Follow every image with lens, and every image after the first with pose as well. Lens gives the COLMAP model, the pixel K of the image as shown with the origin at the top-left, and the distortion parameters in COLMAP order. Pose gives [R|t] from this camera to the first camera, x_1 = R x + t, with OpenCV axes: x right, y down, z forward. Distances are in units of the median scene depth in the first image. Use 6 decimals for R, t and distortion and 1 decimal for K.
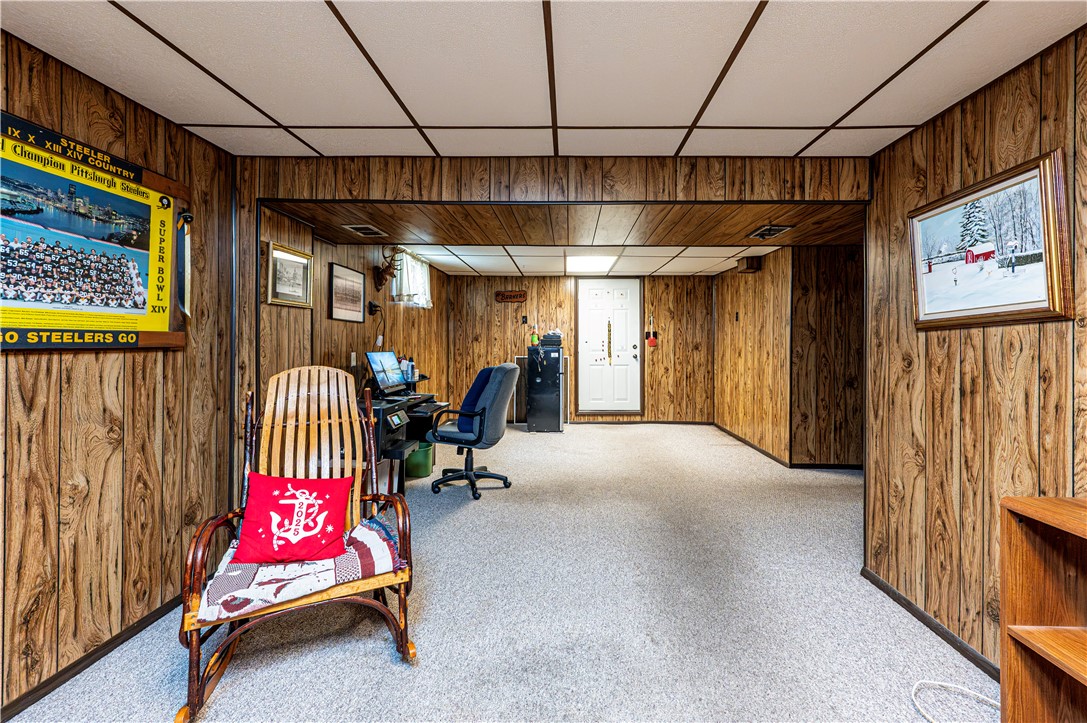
lens RADIAL K [[448.7, 0, 543.7], [0, 448.7, 352.3], [0, 0, 1]] dist [-0.000658, -0.000231]
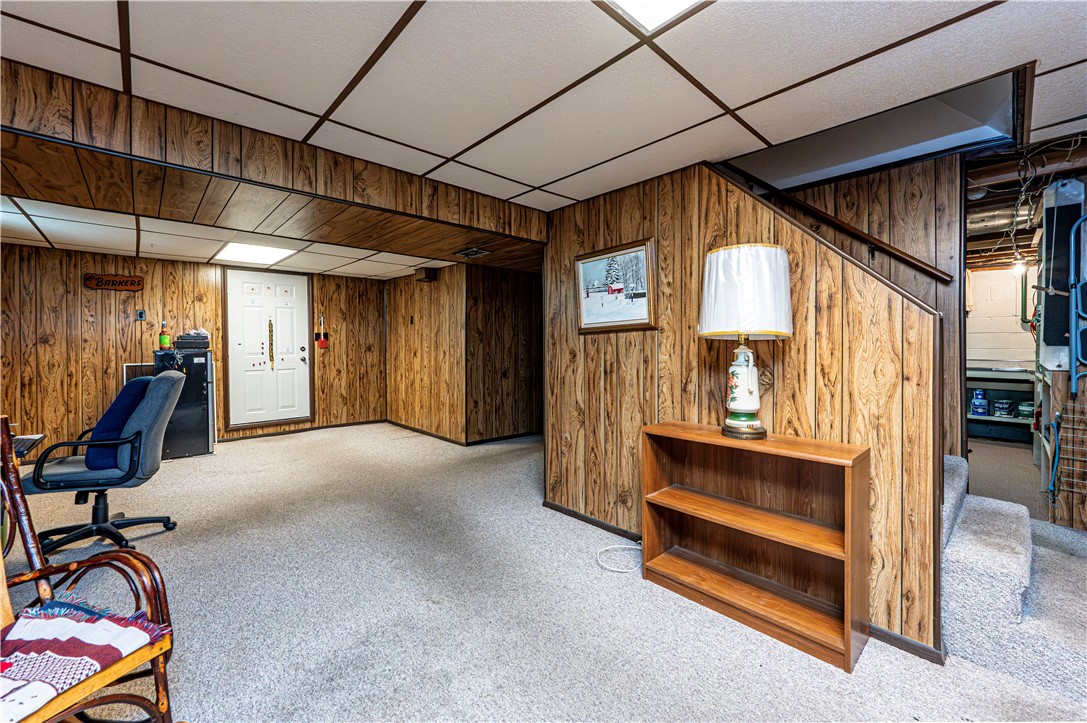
lens RADIAL K [[432.2, 0, 547.0], [0, 432.2, 362.5], [0, 0, 1]] dist [0.001191, -0.000031]
pose [[0.724273, -0.035207, 0.688614, -0.129277], [0.020937, 0.999358, 0.029074, 0.000982], [-0.689195, -0.006640, 0.724545, 0.000539]]
